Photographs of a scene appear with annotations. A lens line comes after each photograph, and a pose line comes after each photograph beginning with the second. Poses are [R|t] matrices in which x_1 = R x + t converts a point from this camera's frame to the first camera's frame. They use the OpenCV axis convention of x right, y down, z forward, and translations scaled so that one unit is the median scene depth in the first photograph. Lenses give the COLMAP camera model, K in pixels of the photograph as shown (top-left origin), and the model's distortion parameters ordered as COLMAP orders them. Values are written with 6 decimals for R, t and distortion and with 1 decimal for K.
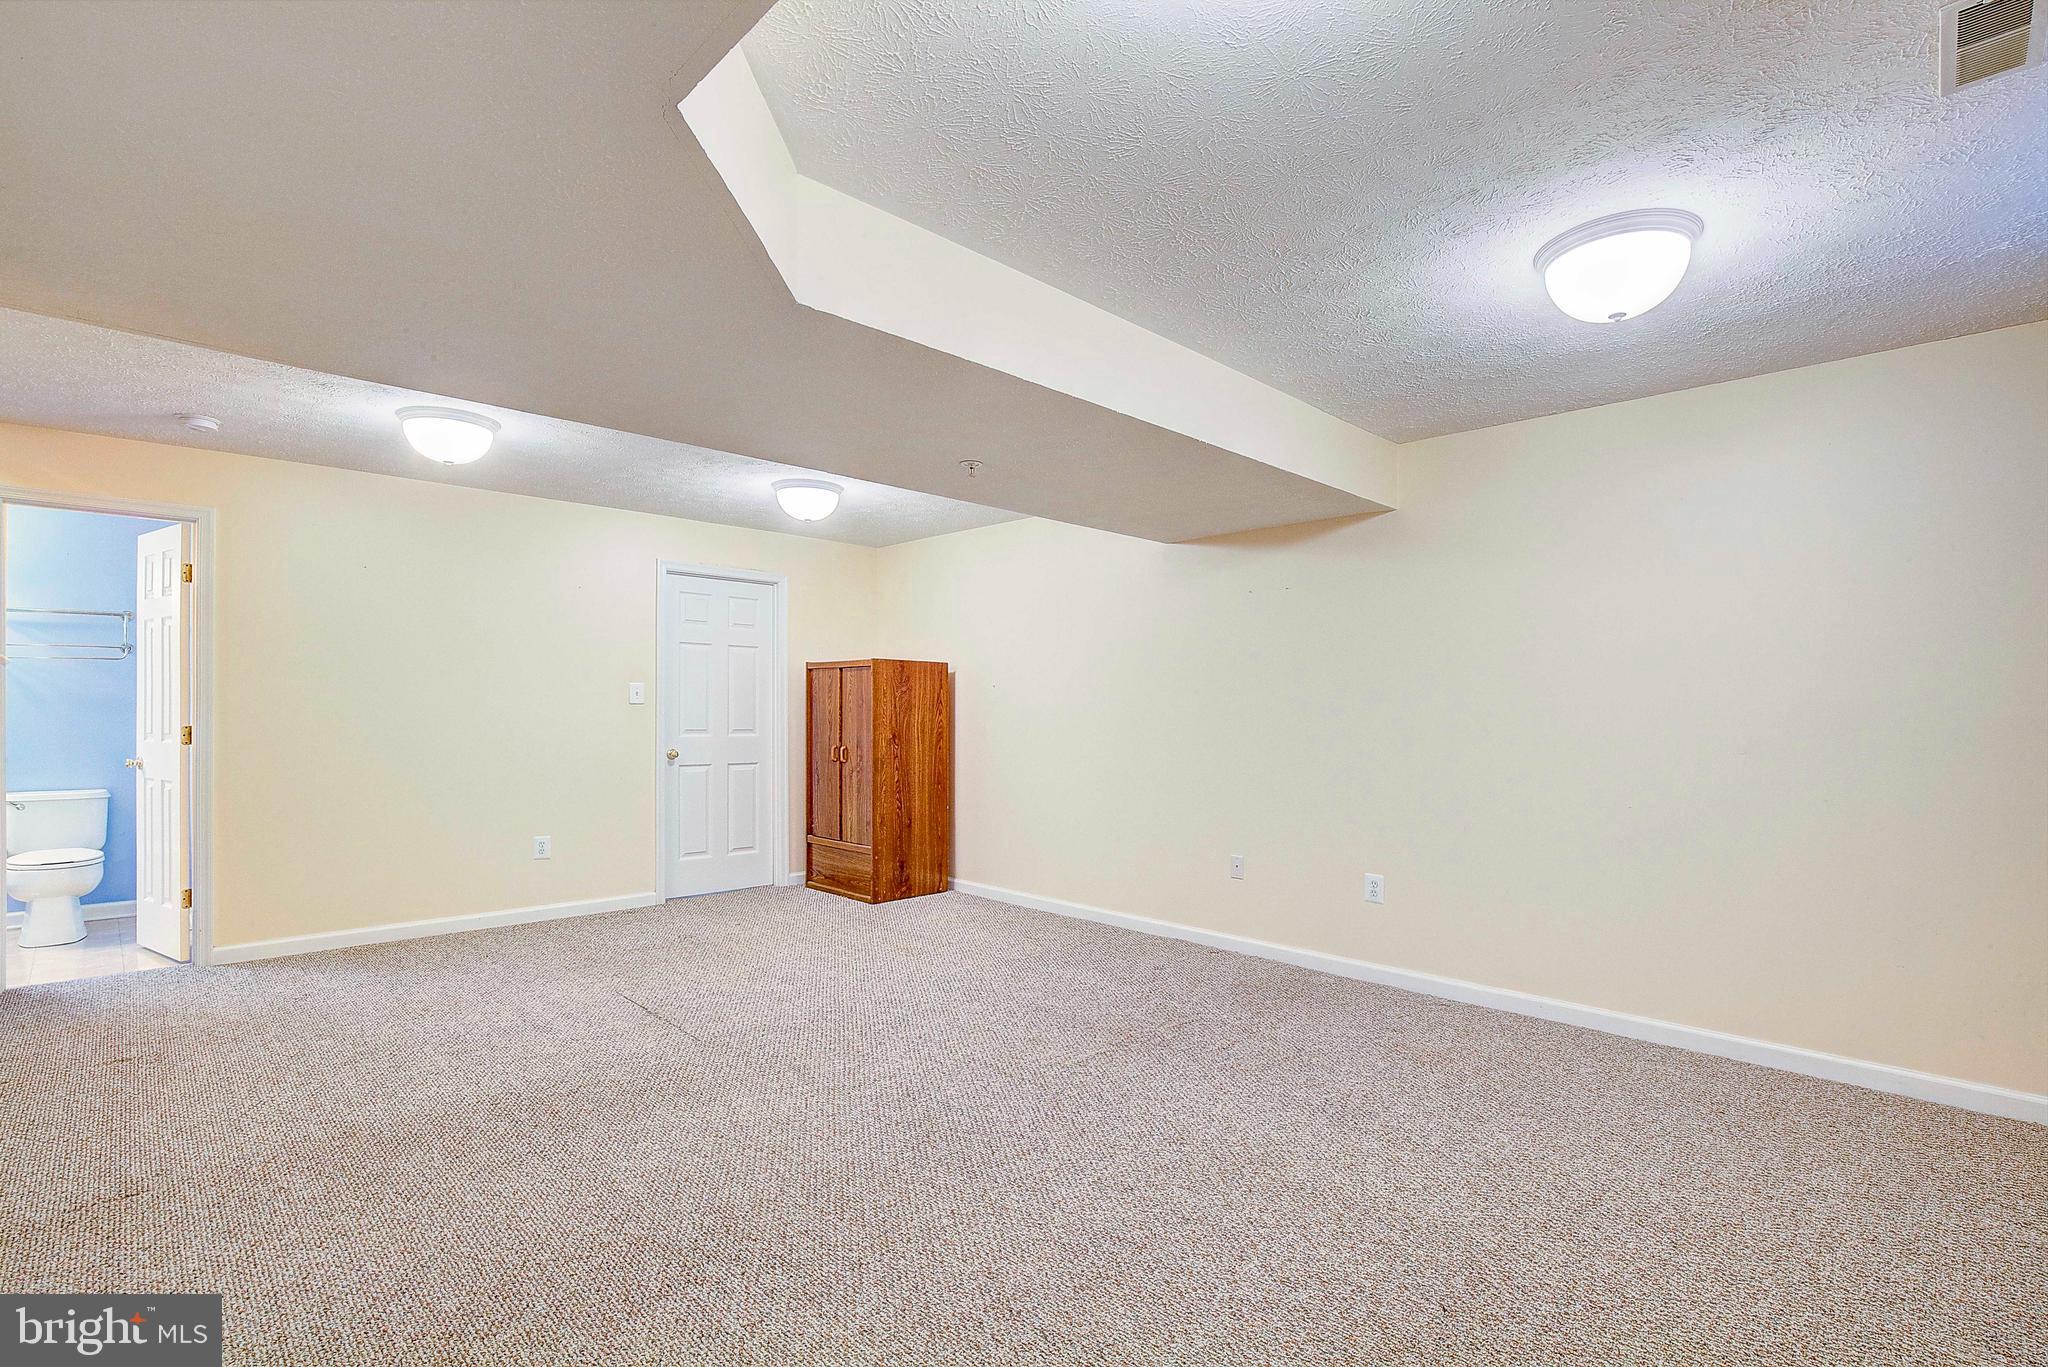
lens RADIAL K [[927.6, 0, 1031.1], [0, 927.6, 683.9], [0, 0, 1]] dist [-0.028301, 0.002213]
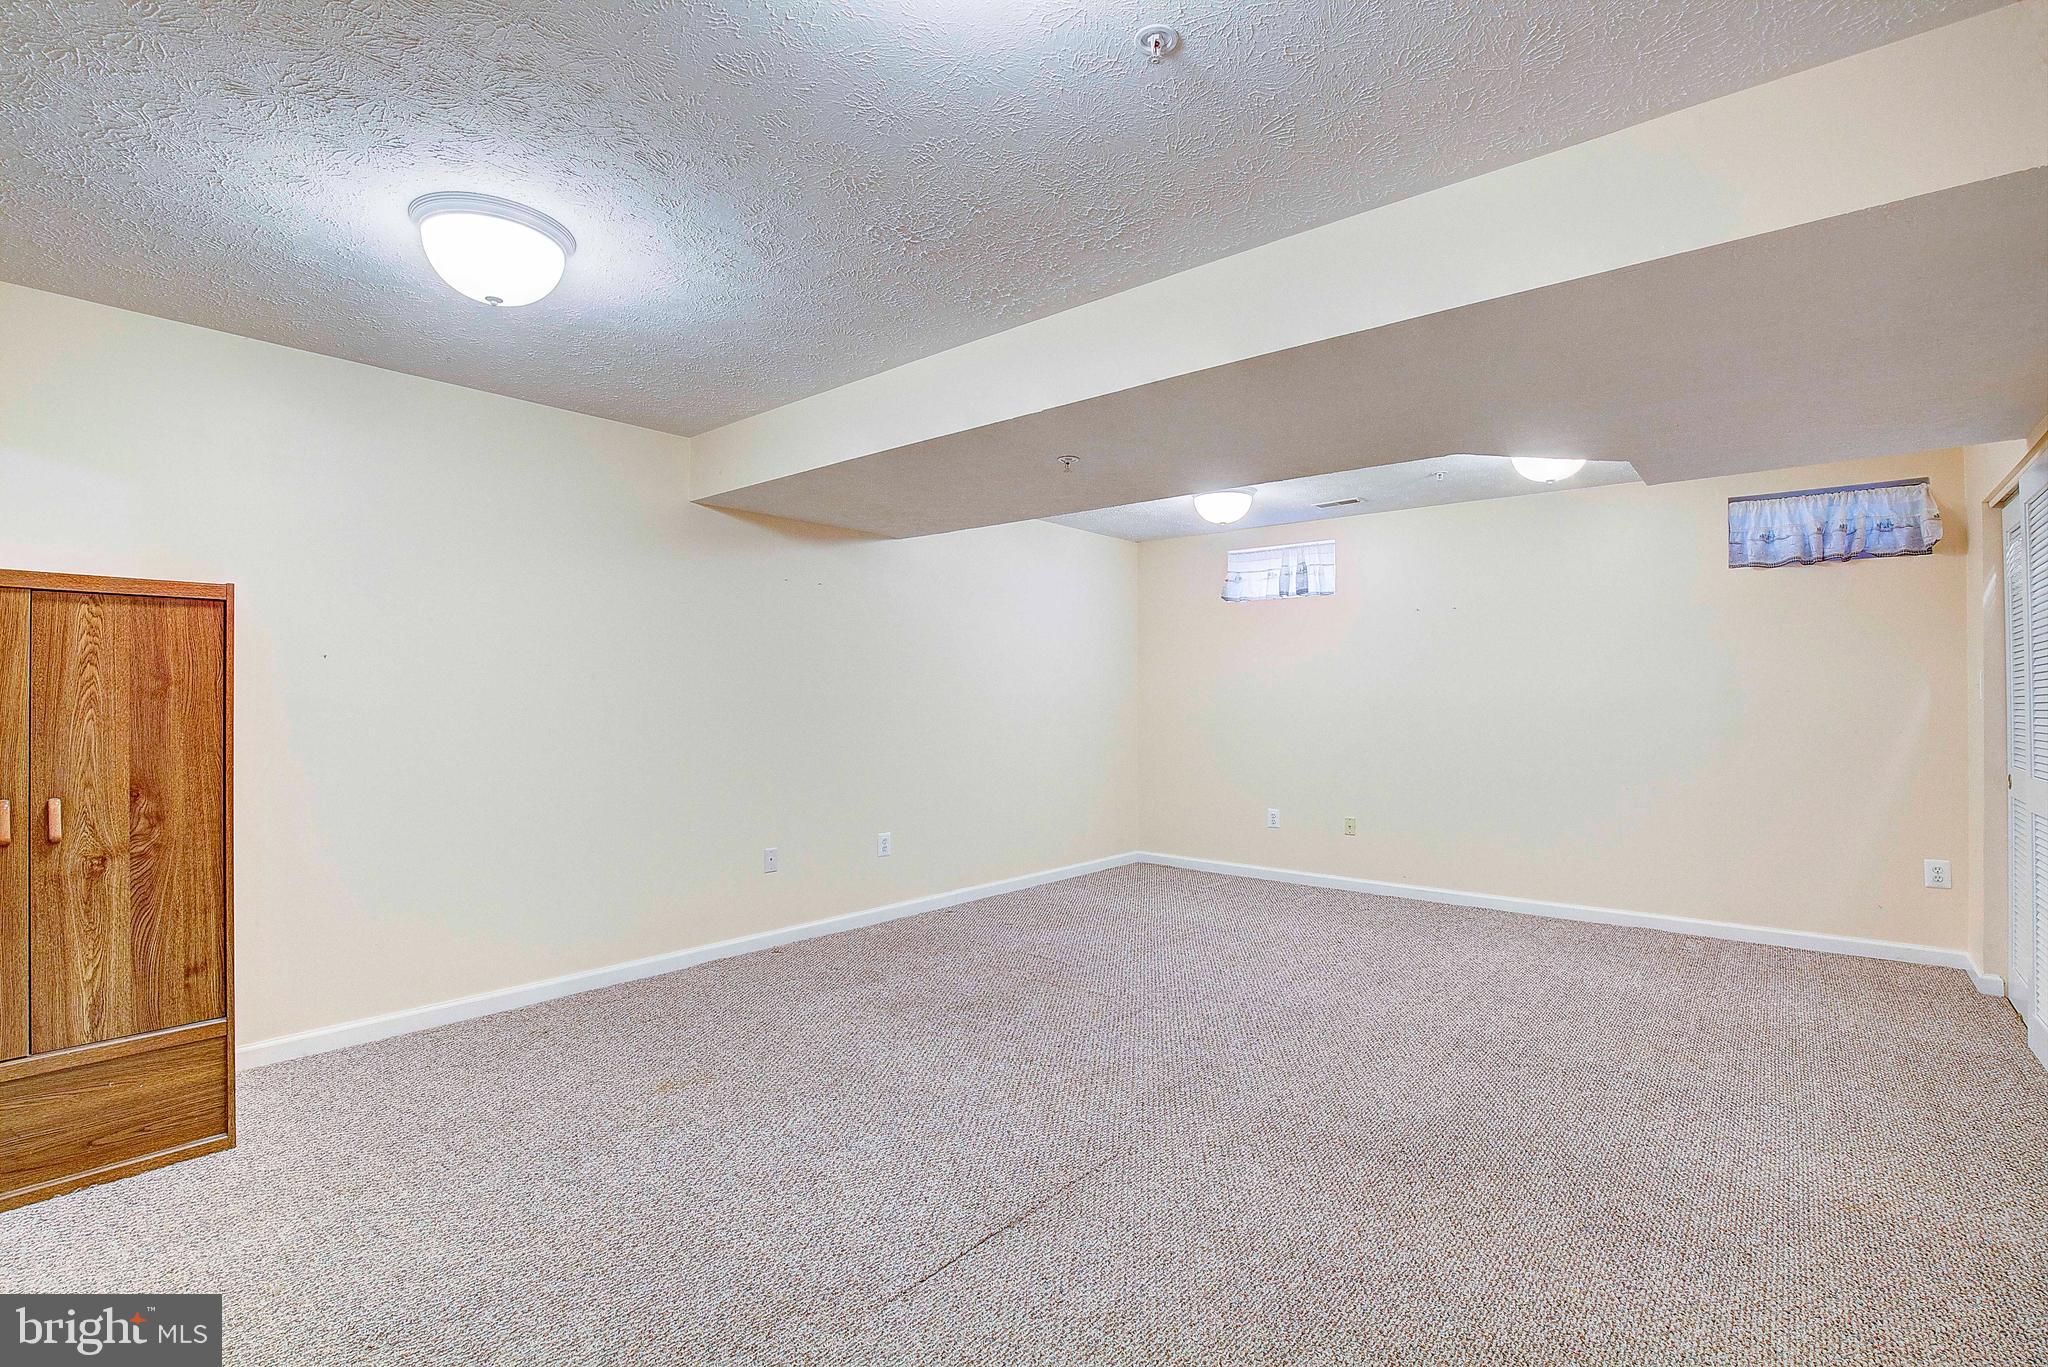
lens RADIAL K [[927.6, 0, 1045.1], [0, 927.6, 689.9], [0, 0, 1]] dist [-0.028301, 0.002213]
pose [[-0.101819, 0.004370, 0.994793, -0.616636], [-0.032482, 0.999443, -0.007715, 0.013133], [-0.994272, -0.033099, -0.101620, 0.648661]]
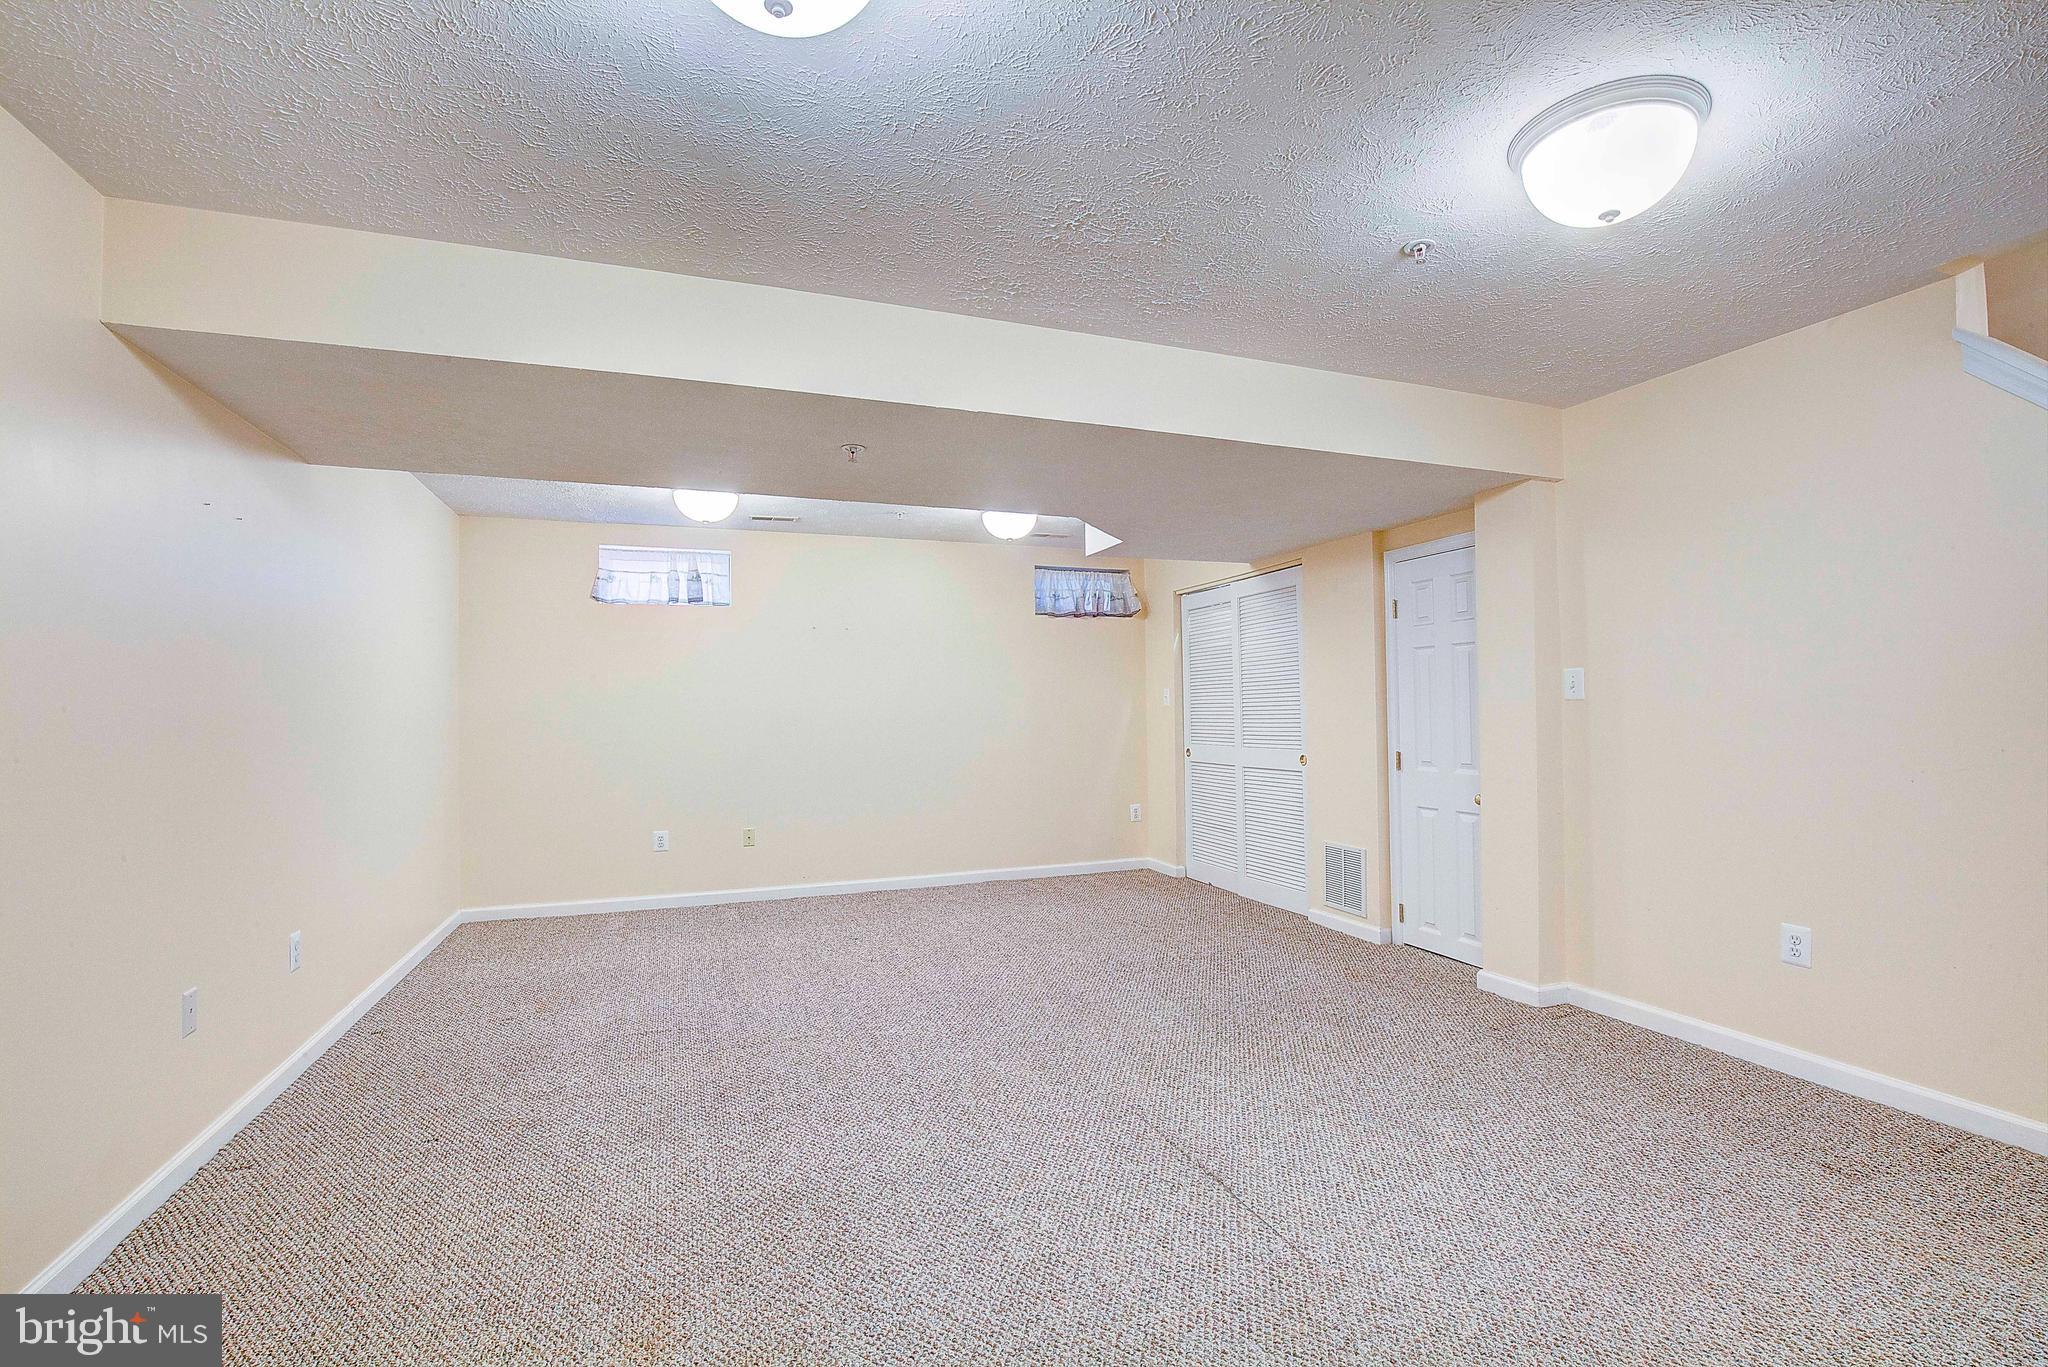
lens RADIAL K [[927.6, 0, 1039.6], [0, 927.6, 685.9], [0, 0, 1]] dist [-0.028301, 0.002213]
pose [[-0.916745, 0.016845, 0.399118, -0.346127], [-0.004002, 0.998673, -0.051341, 0.028057], [-0.399454, -0.048664, -0.915461, 1.023650]]
